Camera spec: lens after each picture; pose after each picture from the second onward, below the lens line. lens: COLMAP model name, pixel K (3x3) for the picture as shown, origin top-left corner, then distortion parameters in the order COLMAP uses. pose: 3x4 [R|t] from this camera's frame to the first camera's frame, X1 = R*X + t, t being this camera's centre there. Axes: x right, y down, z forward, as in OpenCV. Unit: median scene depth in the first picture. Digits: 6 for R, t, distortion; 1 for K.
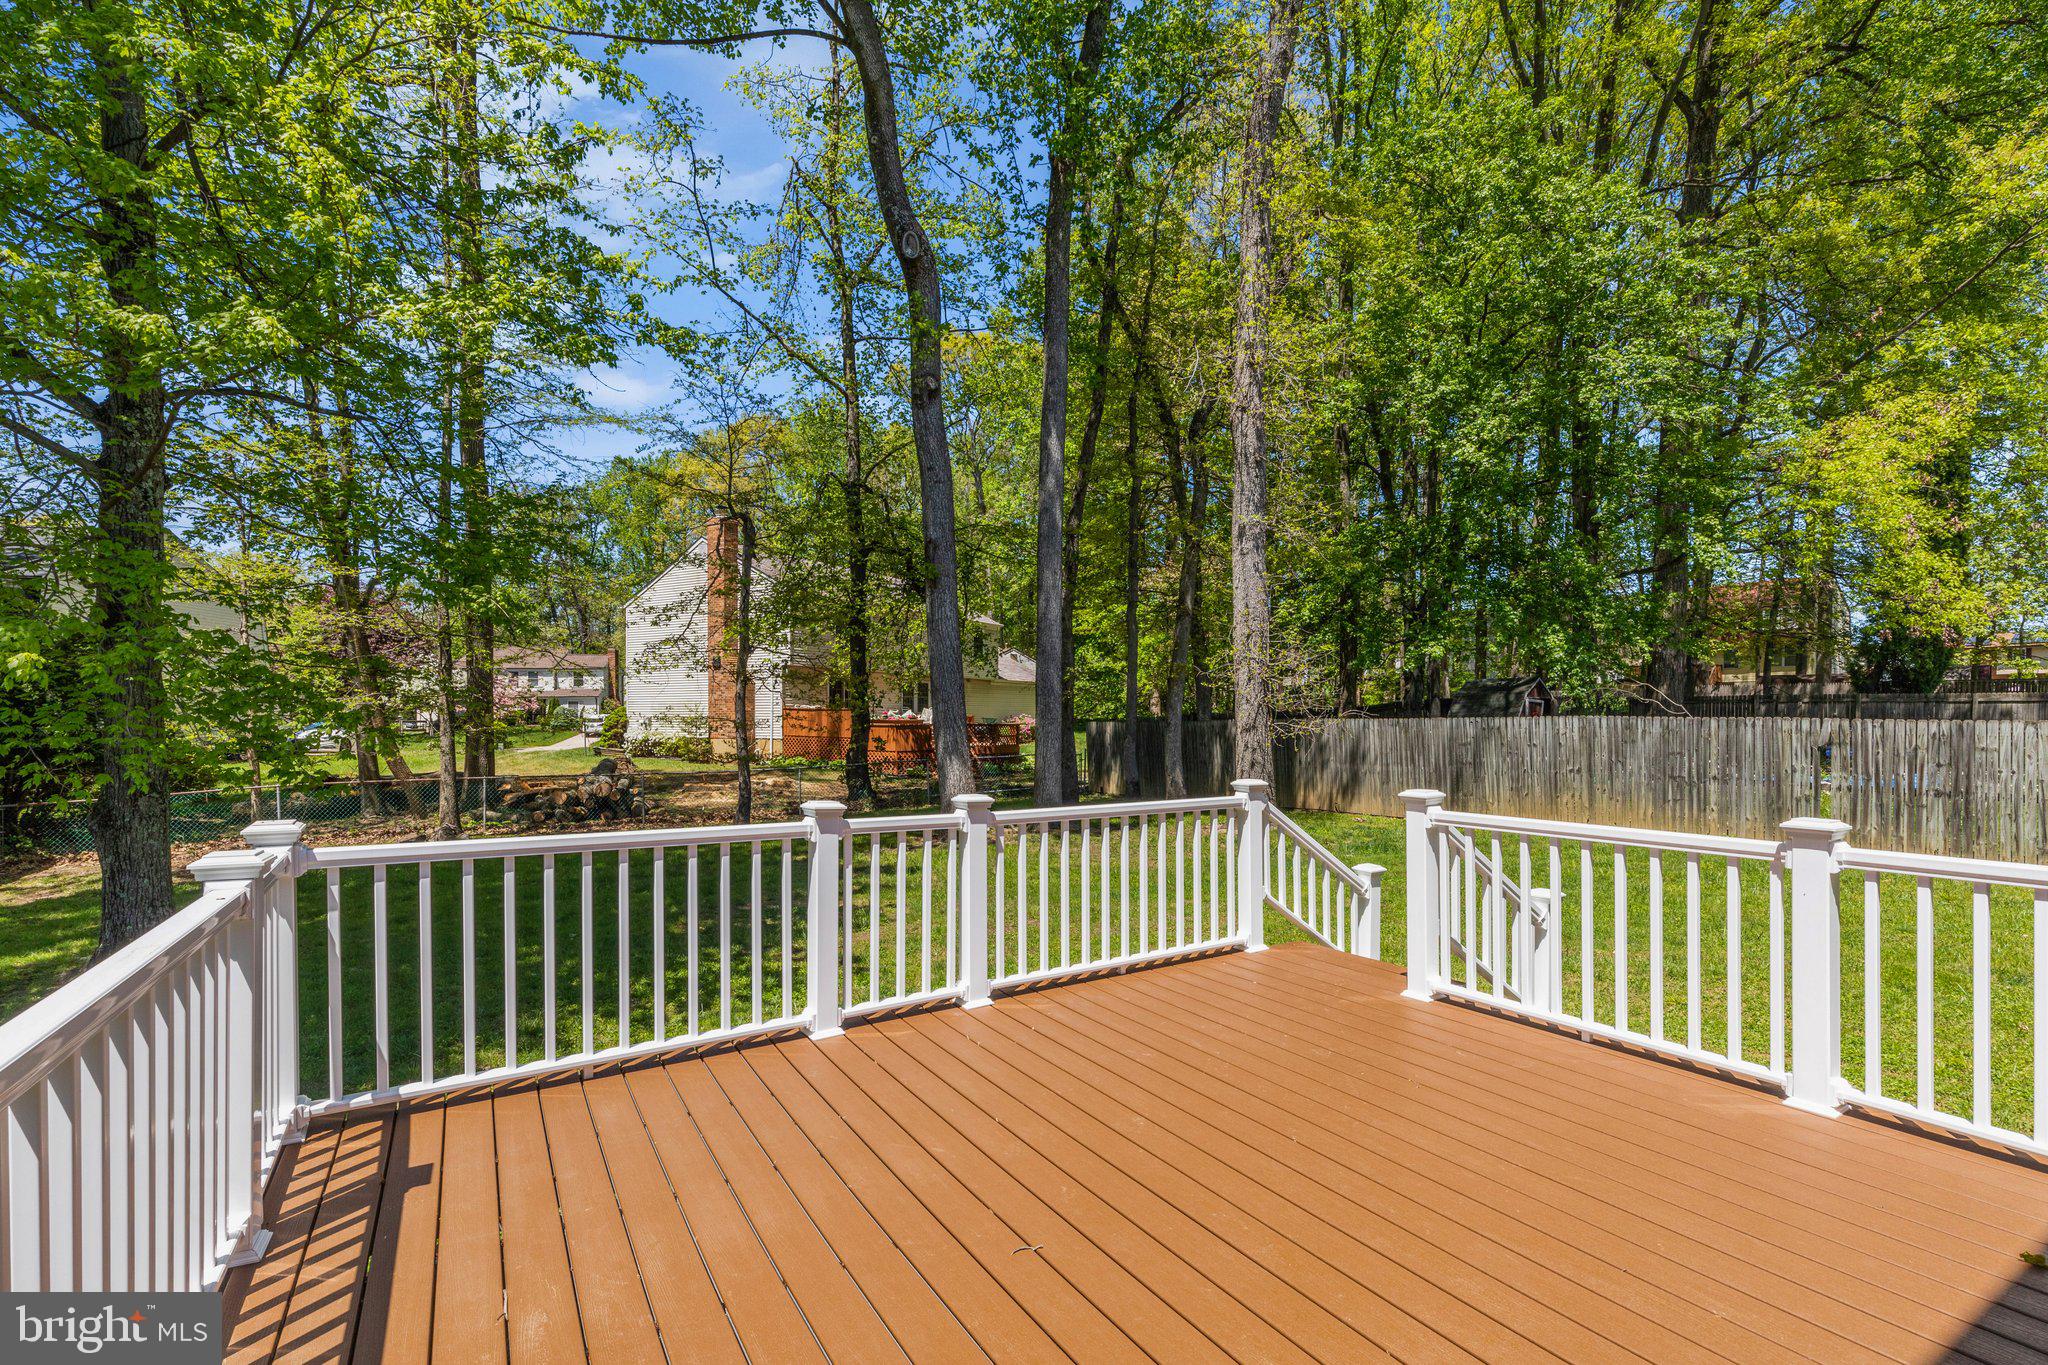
lens RADIAL K [[941.2, 0, 1015.7], [0, 941.2, 729.9], [0, 0, 1]] dist [0.010982, -0.000392]
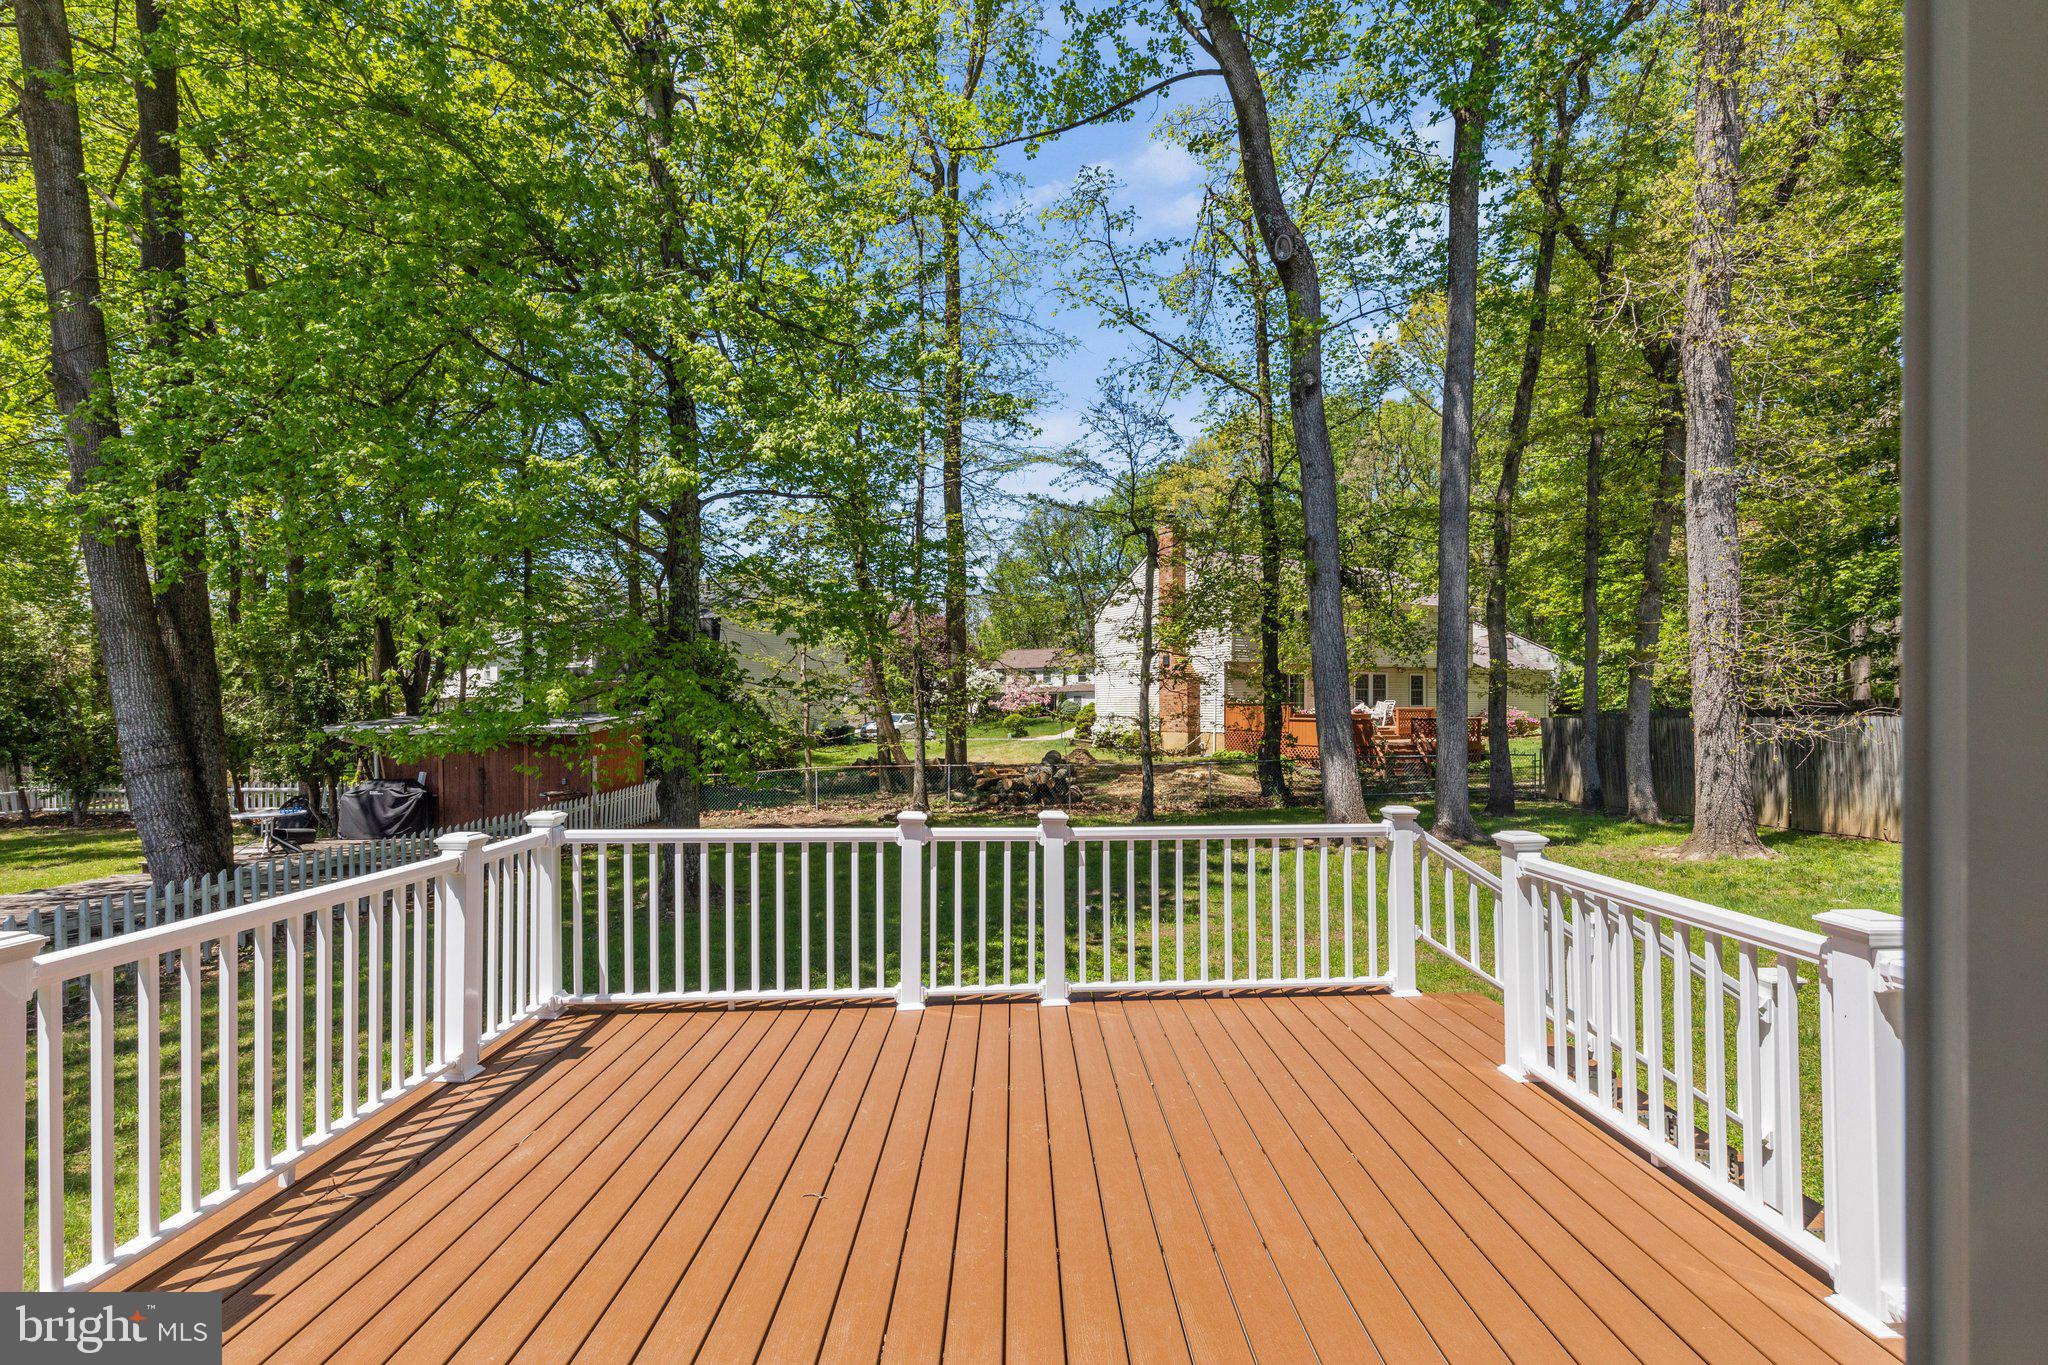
lens RADIAL K [[925.3, 0, 1026.1], [0, 925.3, 703.8], [0, 0, 1]] dist [0.008629, -0.000787]
pose [[0.864943, -0.008163, -0.501803, 0.141998], [0.000387, 0.999878, -0.015598, -0.012200], [0.501870, 0.013297, 0.864841, 0.013494]]
